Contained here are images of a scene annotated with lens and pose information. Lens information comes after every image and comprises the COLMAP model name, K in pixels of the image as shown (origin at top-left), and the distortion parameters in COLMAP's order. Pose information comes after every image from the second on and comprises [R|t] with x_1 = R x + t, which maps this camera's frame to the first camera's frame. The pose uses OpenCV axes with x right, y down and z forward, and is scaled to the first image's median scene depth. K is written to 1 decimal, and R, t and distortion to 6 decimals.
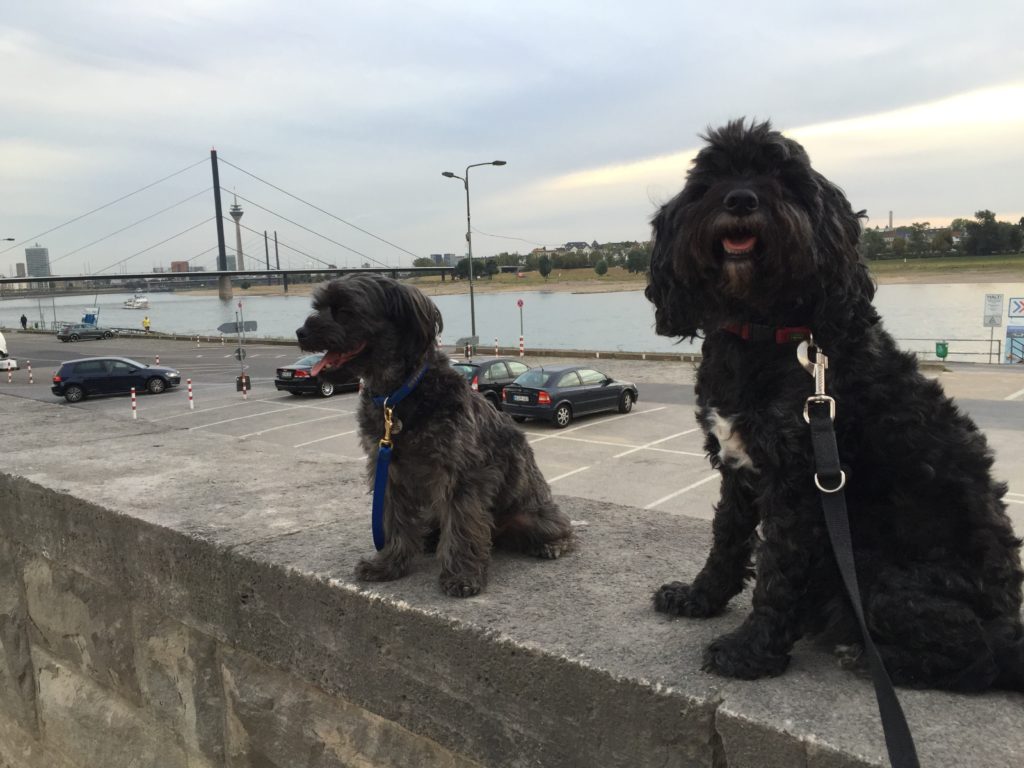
lens RADIAL K [[867.4, 0, 512.0], [0, 867.4, 384.0], [0, 0, 1]] dist [0.092973, -0.134393]
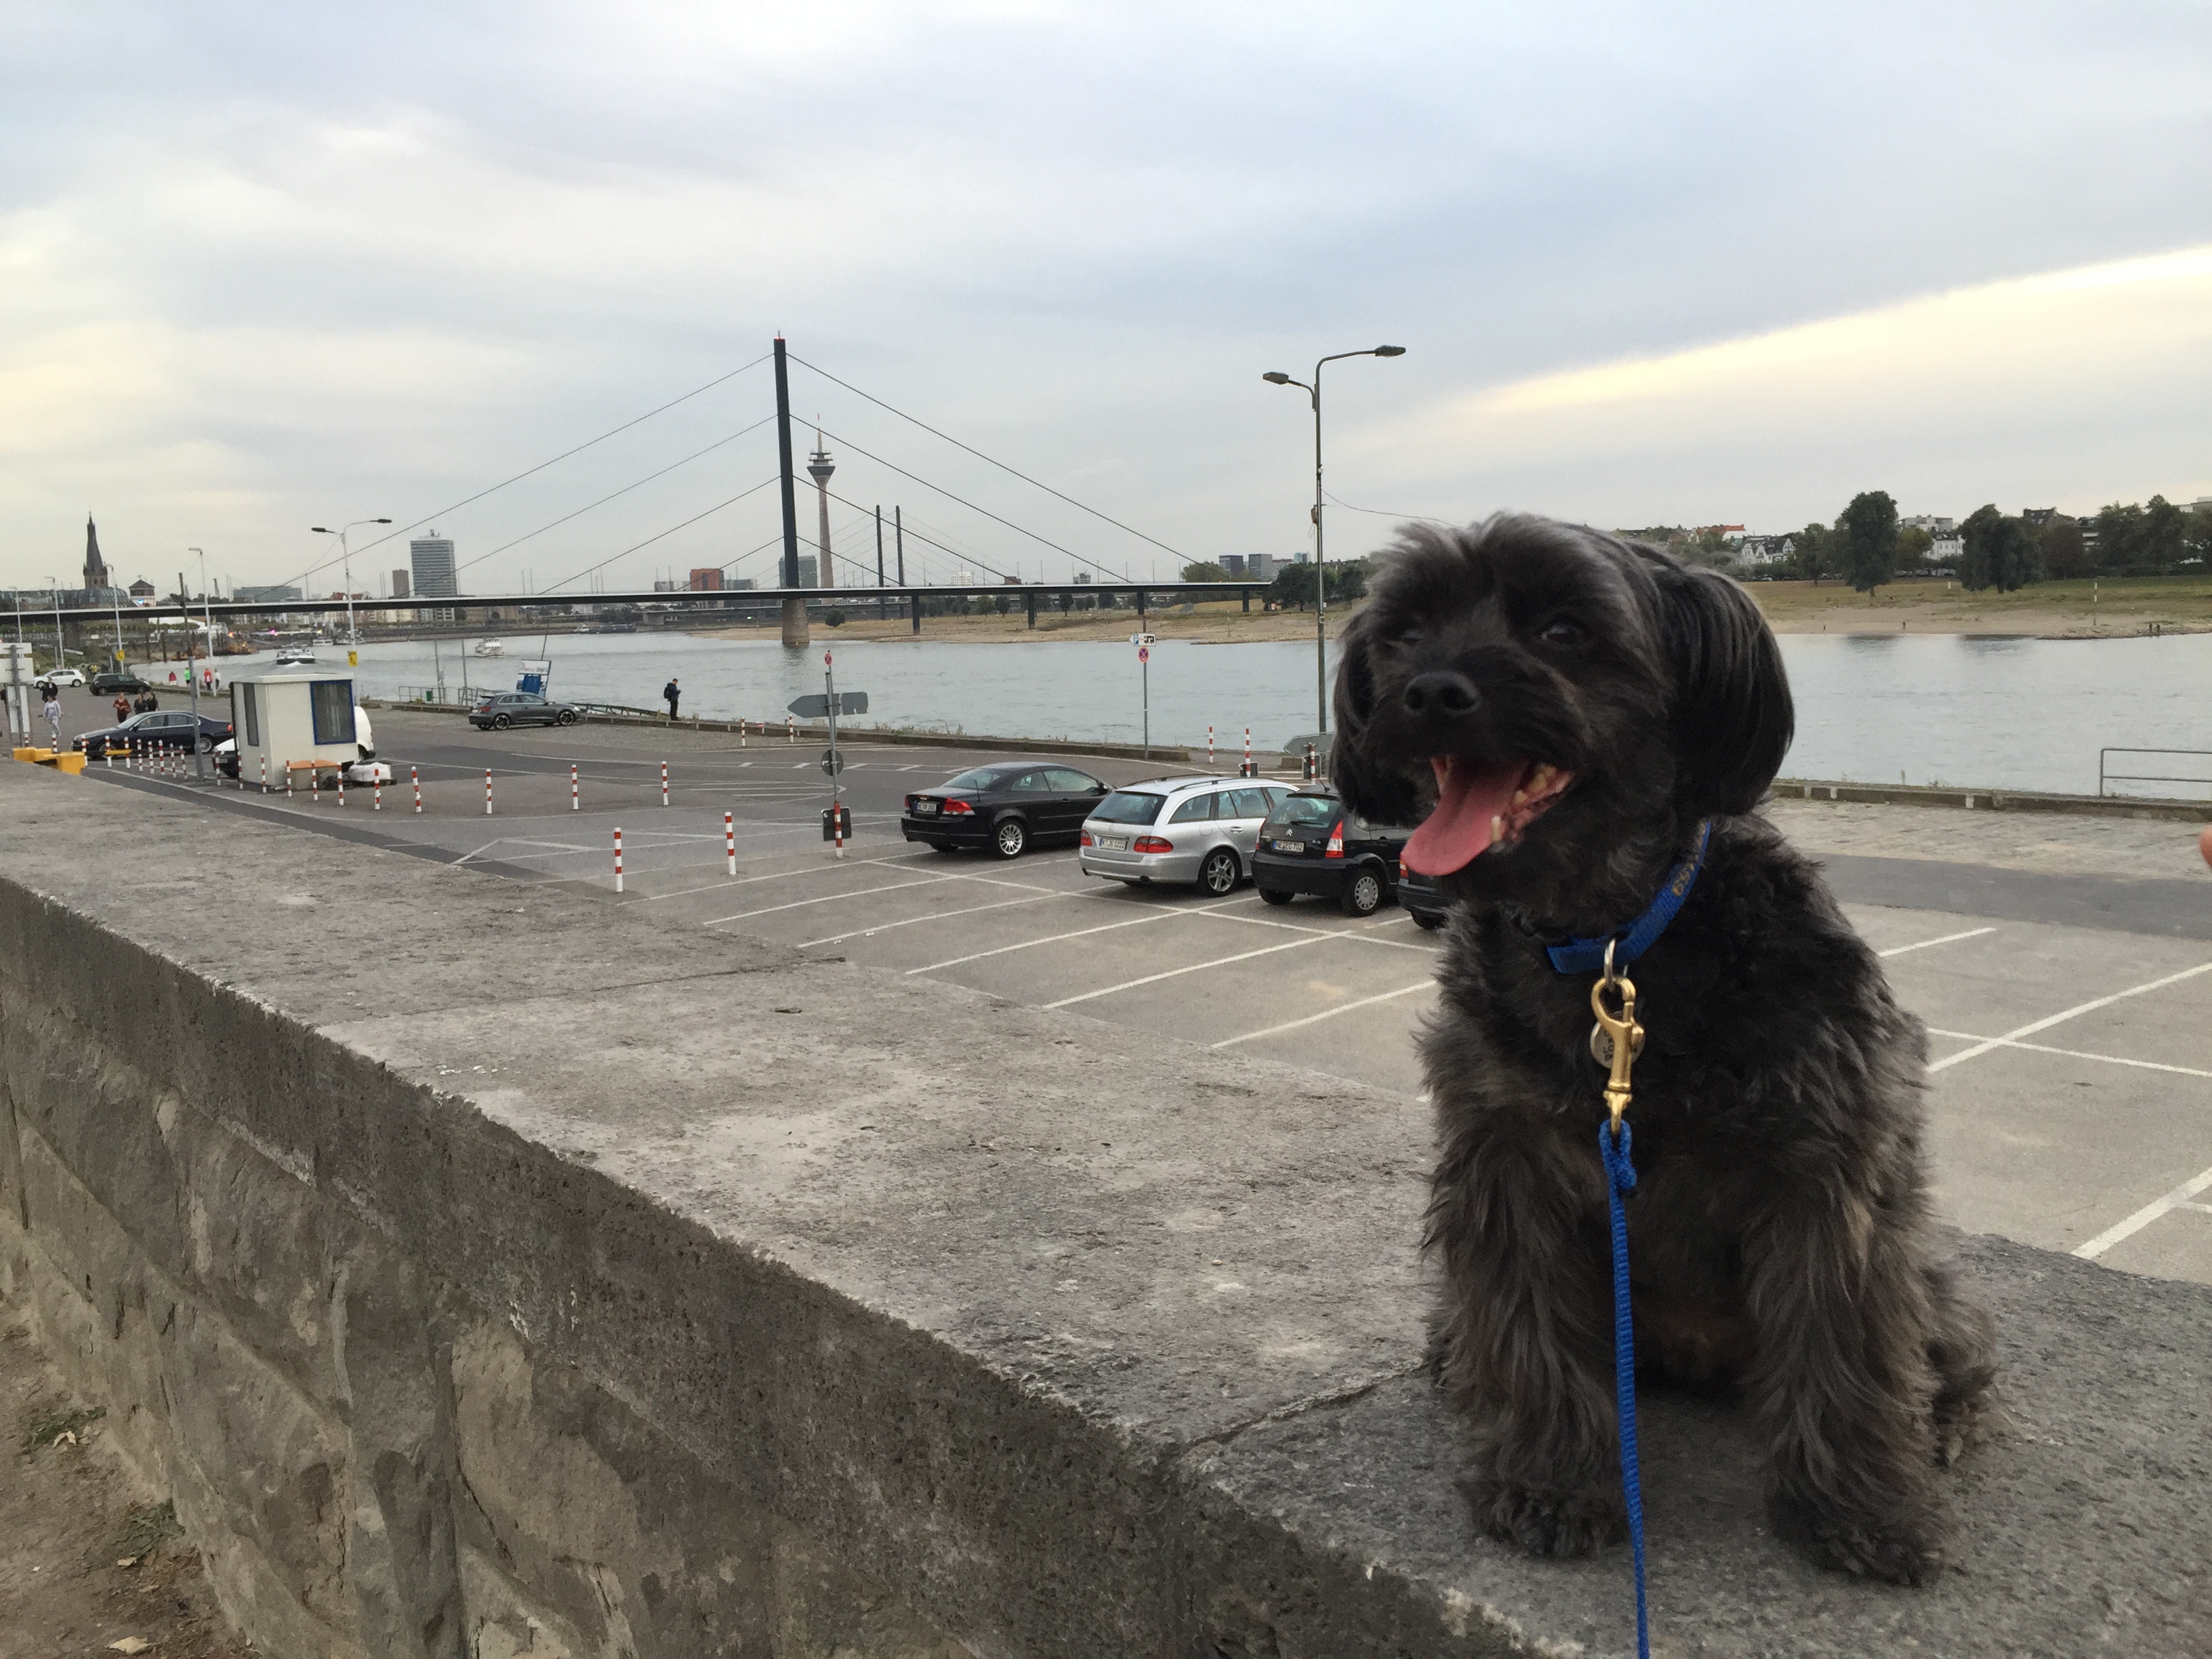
lens RADIAL K [[1873.7, 0, 1106.0], [0, 1873.7, 829.5], [0, 0, 1]] dist [0.092973, -0.134393]
pose [[0.988523, 0.026129, -0.148794, -0.167903], [-0.026552, 0.999647, -0.000857, -0.010629], [0.148719, 0.004798, 0.988868, 0.250575]]
